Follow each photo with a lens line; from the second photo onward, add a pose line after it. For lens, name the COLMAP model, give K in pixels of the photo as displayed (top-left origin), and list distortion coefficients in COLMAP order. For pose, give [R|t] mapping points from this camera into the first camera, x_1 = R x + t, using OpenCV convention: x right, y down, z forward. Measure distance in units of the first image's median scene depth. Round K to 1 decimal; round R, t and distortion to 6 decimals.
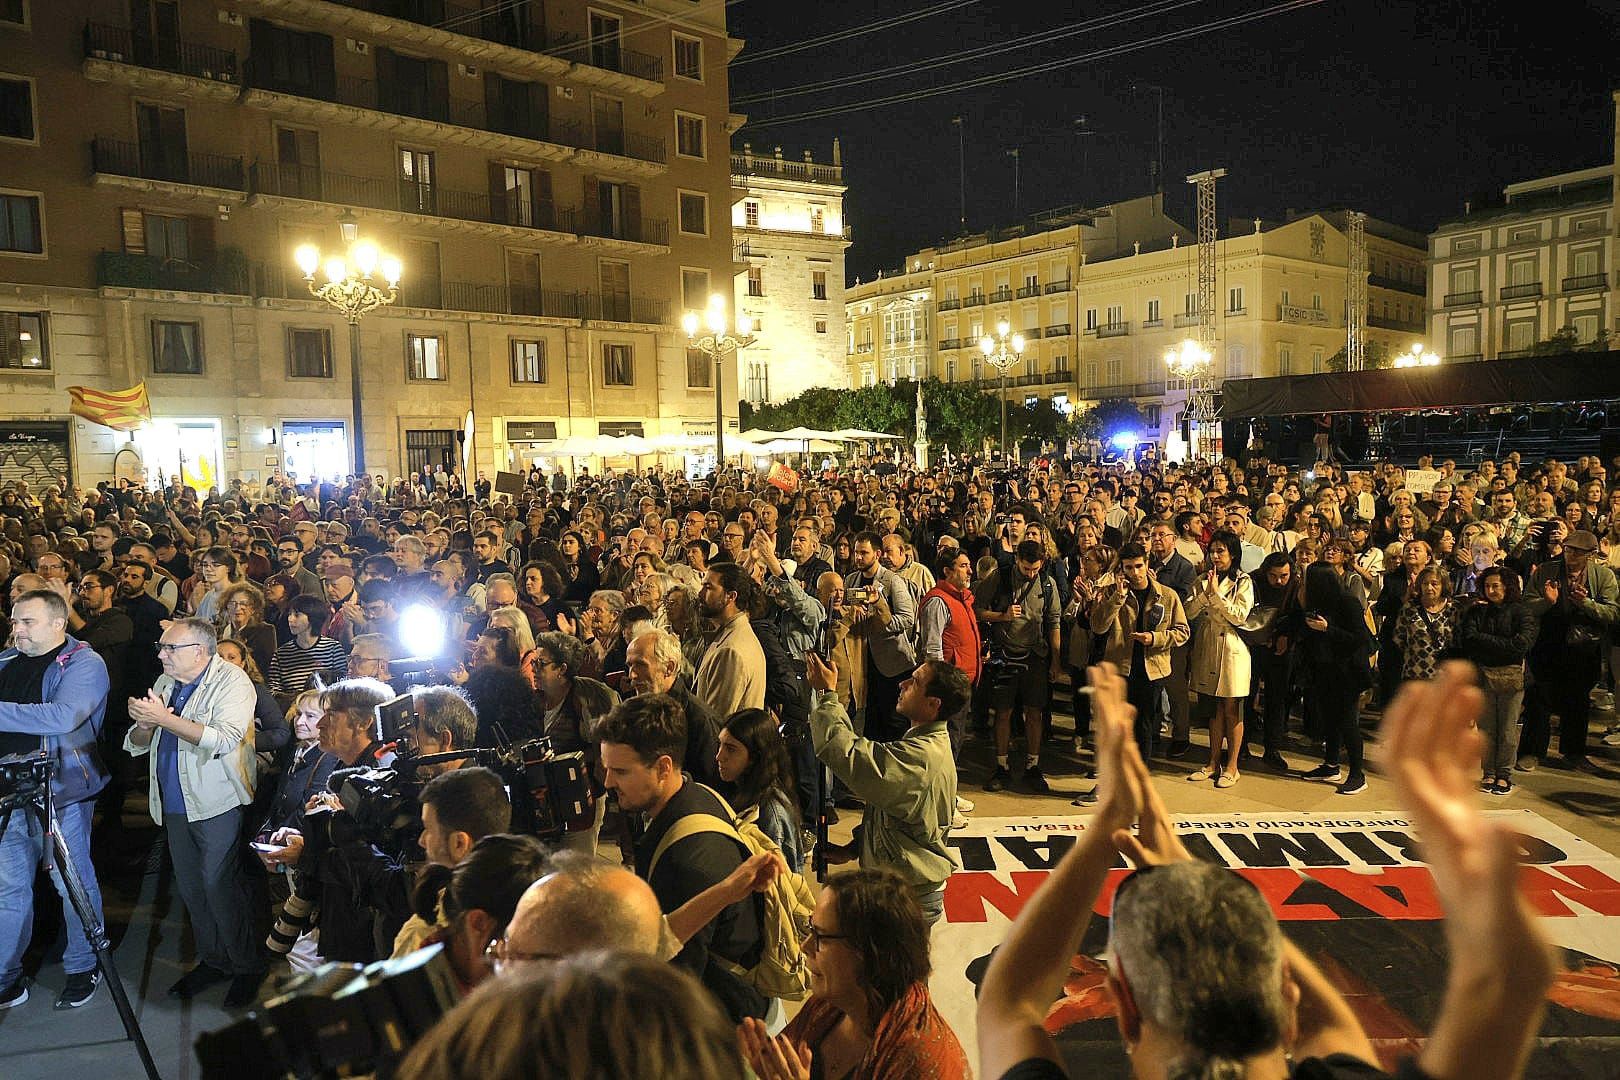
lens RADIAL K [[1102.0, 0, 822.5], [0, 1102.0, 534.8], [0, 0, 1]] dist [0.010803, -0.004160]
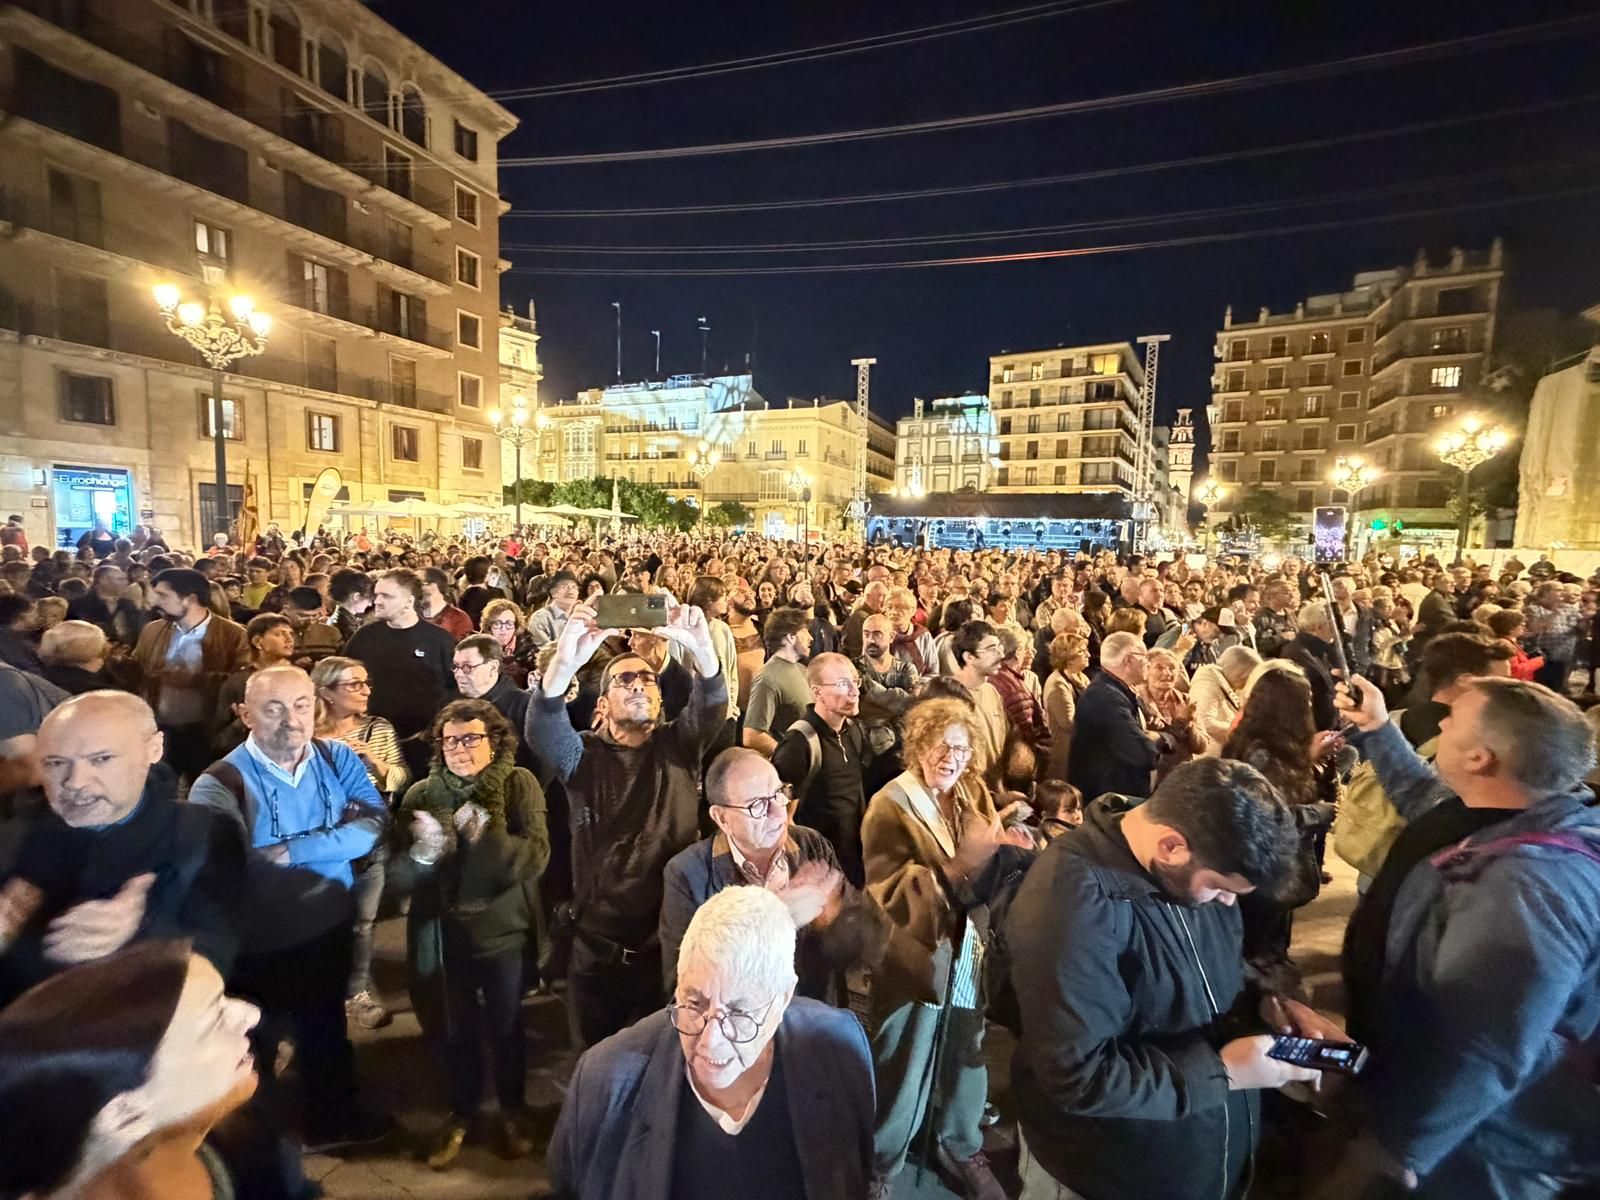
lens RADIAL K [[698.2, 0, 801.4], [0, 698.2, 603.4], [0, 0, 1]] dist [-0.004121, 0.000653]
pose [[0.903121, 0.010544, 0.429257, -0.122974], [-0.020674, 0.999607, 0.018943, -0.001062], [-0.428888, -0.025982, 0.902984, 0.114028]]
